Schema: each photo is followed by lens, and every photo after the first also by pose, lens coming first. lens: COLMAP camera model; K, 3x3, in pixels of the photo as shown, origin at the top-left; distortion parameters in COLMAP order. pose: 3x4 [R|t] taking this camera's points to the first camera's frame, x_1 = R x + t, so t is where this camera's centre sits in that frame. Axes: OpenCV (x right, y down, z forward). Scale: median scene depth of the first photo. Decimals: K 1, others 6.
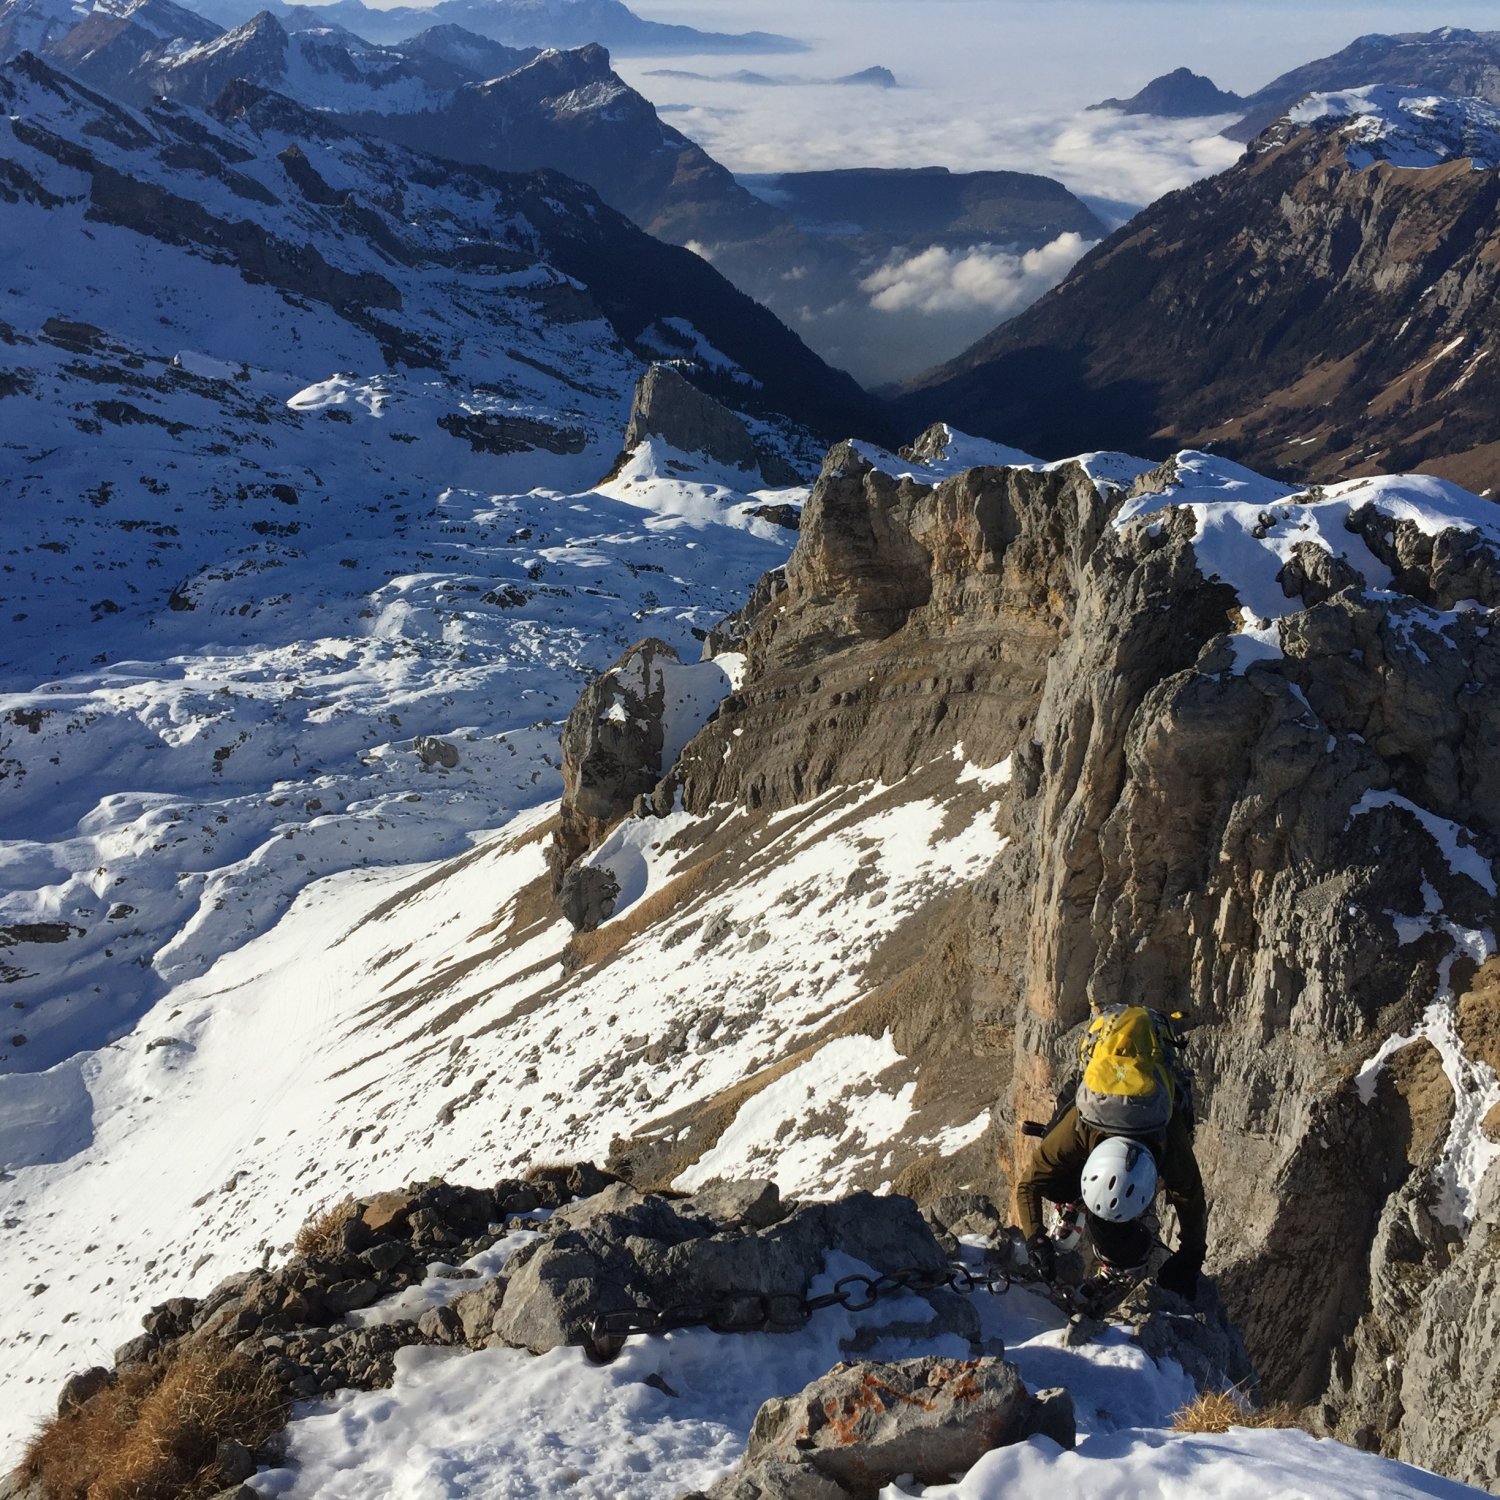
lens RADIAL K [[1745.5, 0, 718.4], [0, 1745.5, 775.0], [0, 0, 1]] dist [0.052999, 0.000000]
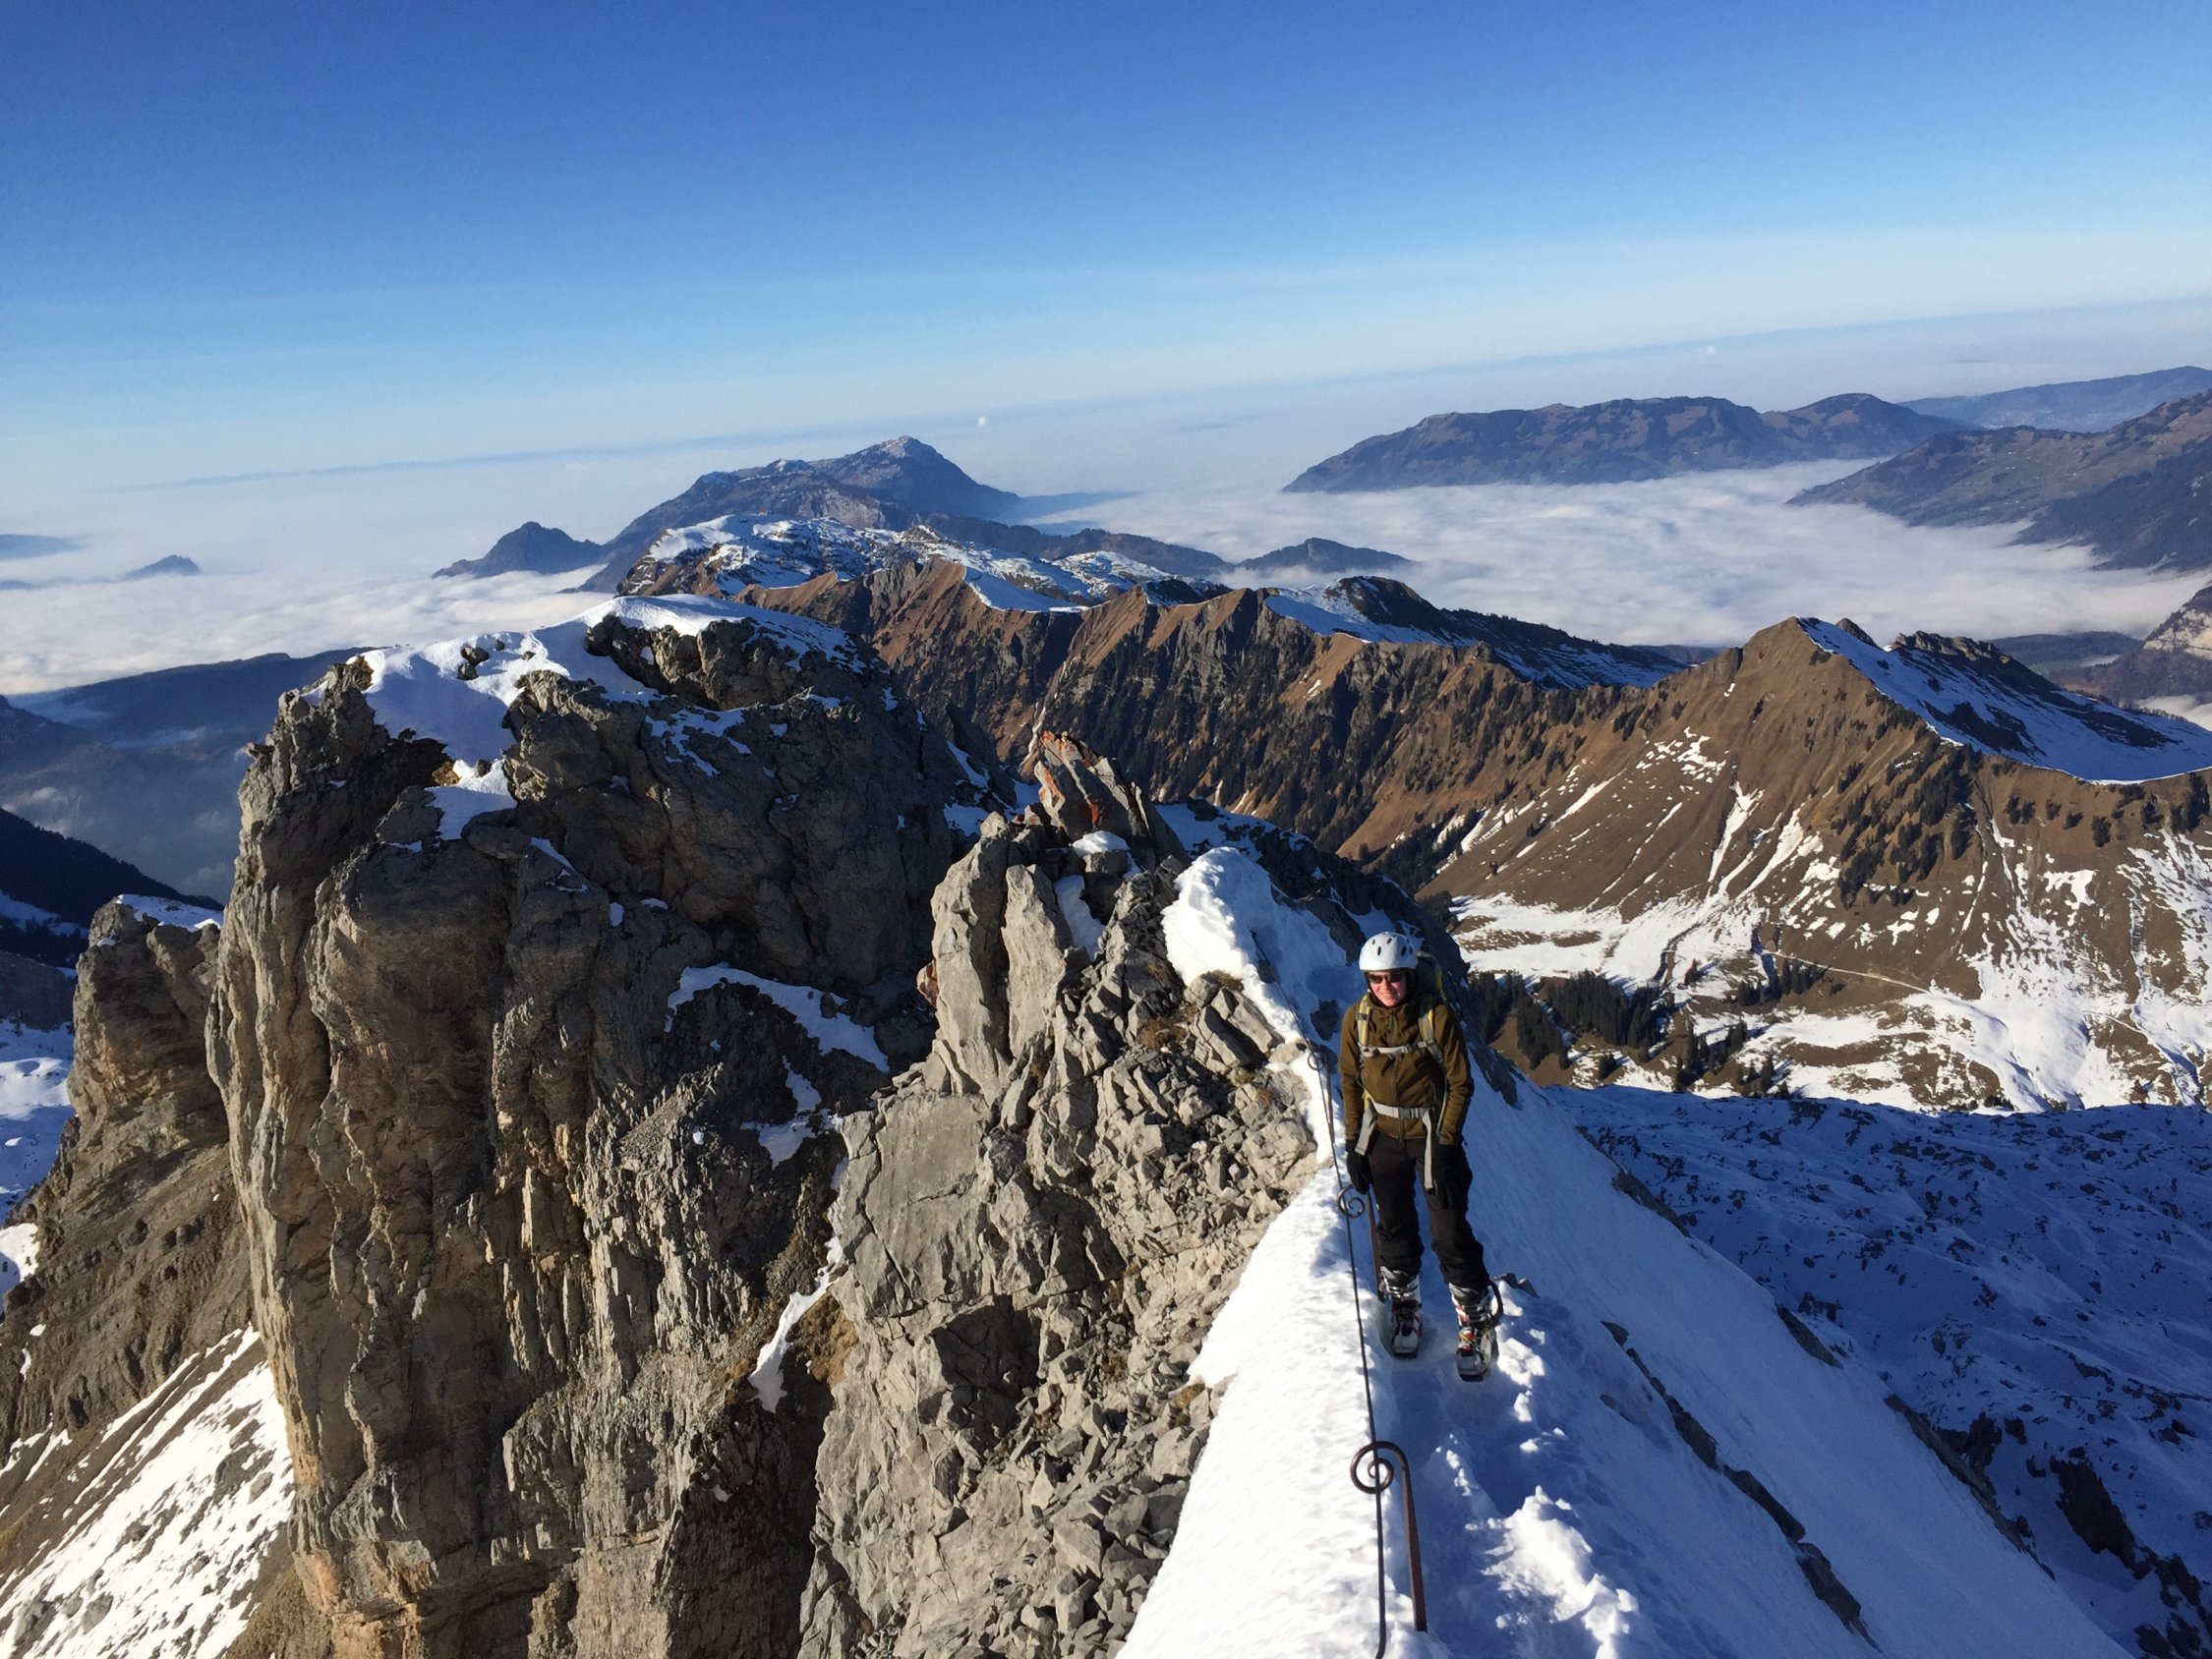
lens RADIAL K [[1866.8, 0, 1135.1], [0, 1866.8, 841.7], [0, 0, 1]] dist [0.104830, -0.101675]
pose [[0.860305, -0.167775, 0.481380, 0.163634], [0.278033, 0.945906, -0.167214, 0.127128], [-0.427286, 0.277694, 0.860414, 0.255832]]
